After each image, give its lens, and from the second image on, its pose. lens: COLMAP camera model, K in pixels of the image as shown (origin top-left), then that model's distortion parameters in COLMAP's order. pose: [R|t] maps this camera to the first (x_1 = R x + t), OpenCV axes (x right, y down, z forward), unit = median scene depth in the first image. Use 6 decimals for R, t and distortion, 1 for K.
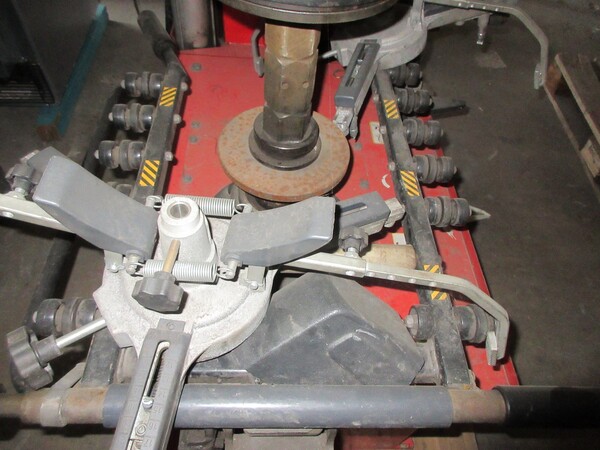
lens RADIAL K [[448.9, 0, 300.0], [0, 448.9, 225.0], [0, 0, 1]] dist [-0.004100, 0.000872]
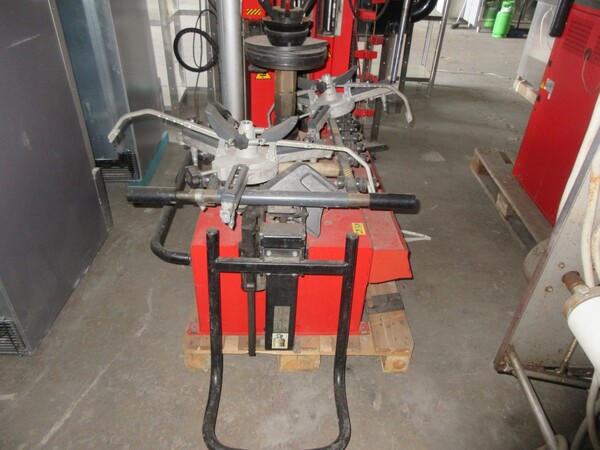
lens RADIAL K [[448.9, 0, 300.0], [0, 448.9, 225.0], [0, 0, 1]] dist [-0.004100, 0.000872]
pose [[0.999171, -0.036622, -0.017807, 0.024603], [0.028872, 0.945474, -0.324417, 0.346062], [0.028717, 0.323634, 0.945747, -0.347319]]
